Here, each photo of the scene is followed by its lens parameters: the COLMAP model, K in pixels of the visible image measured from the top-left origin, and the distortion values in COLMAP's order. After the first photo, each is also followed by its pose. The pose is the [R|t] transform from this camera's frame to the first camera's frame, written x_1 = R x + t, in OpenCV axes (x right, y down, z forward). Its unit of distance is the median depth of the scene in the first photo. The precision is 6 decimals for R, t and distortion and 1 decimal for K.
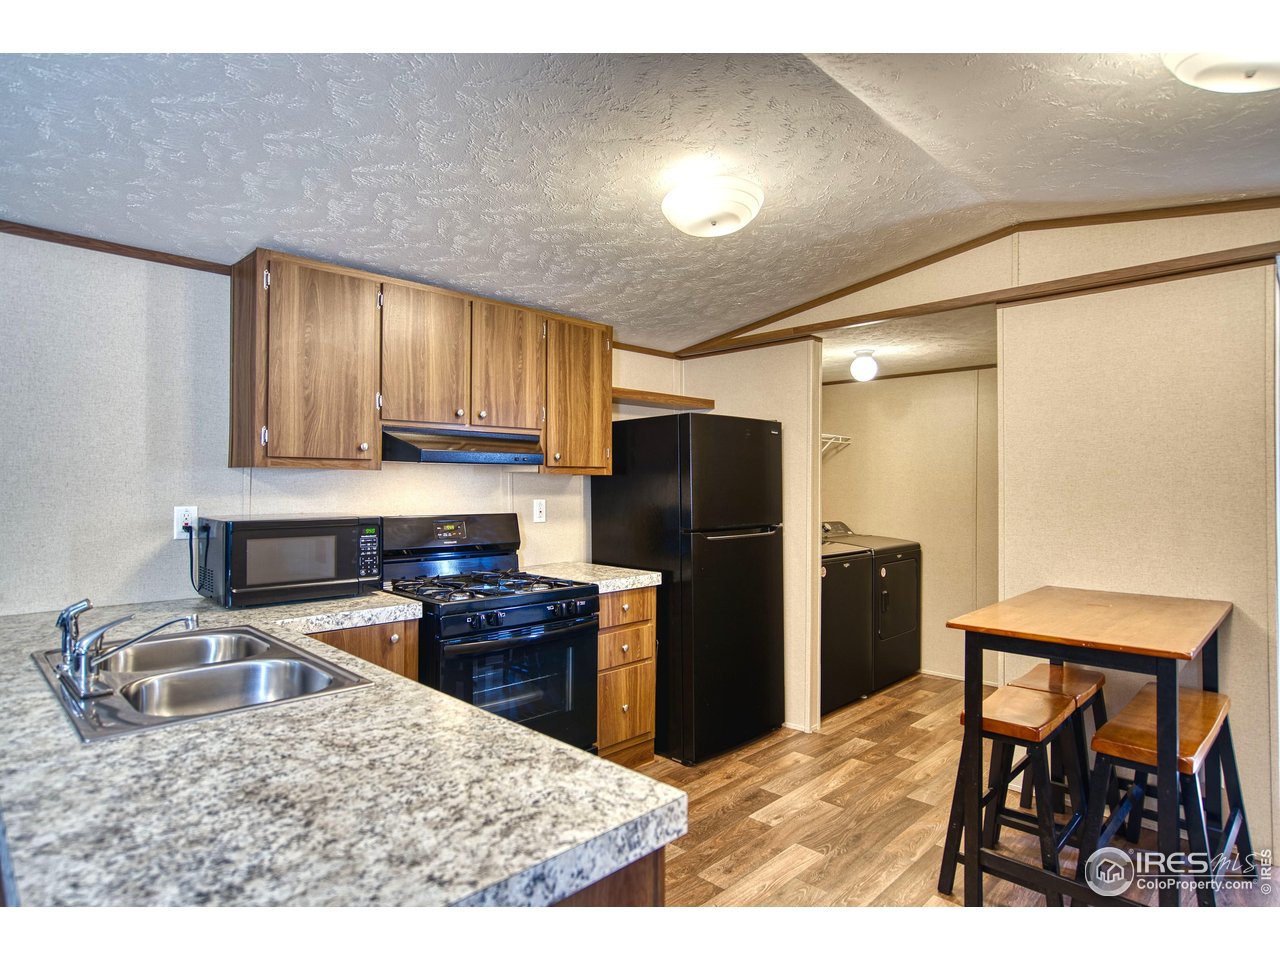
lens RADIAL K [[702.9, 0, 636.0], [0, 702.9, 480.8], [0, 0, 1]] dist [-0.016868, -0.000859]
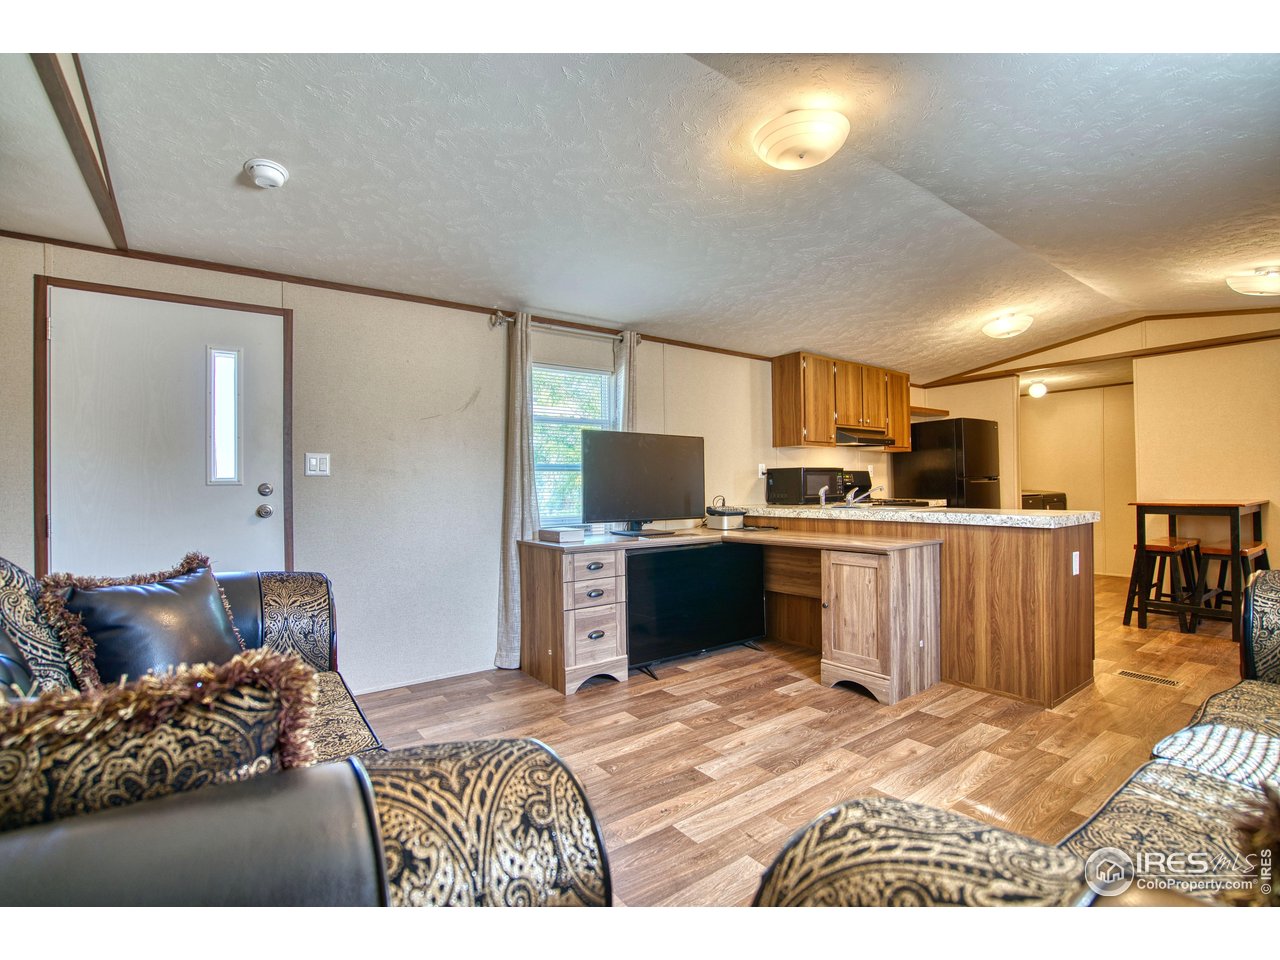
lens RADIAL K [[598.3, 0, 646.5], [0, 598.3, 481.1], [0, 0, 1]] dist [-0.003075, 0.000361]
pose [[0.993121, -0.016825, -0.115882, -0.627768], [0.016812, 0.999858, -0.001086, 0.070015], [0.115884, -0.000869, 0.993262, -0.796392]]
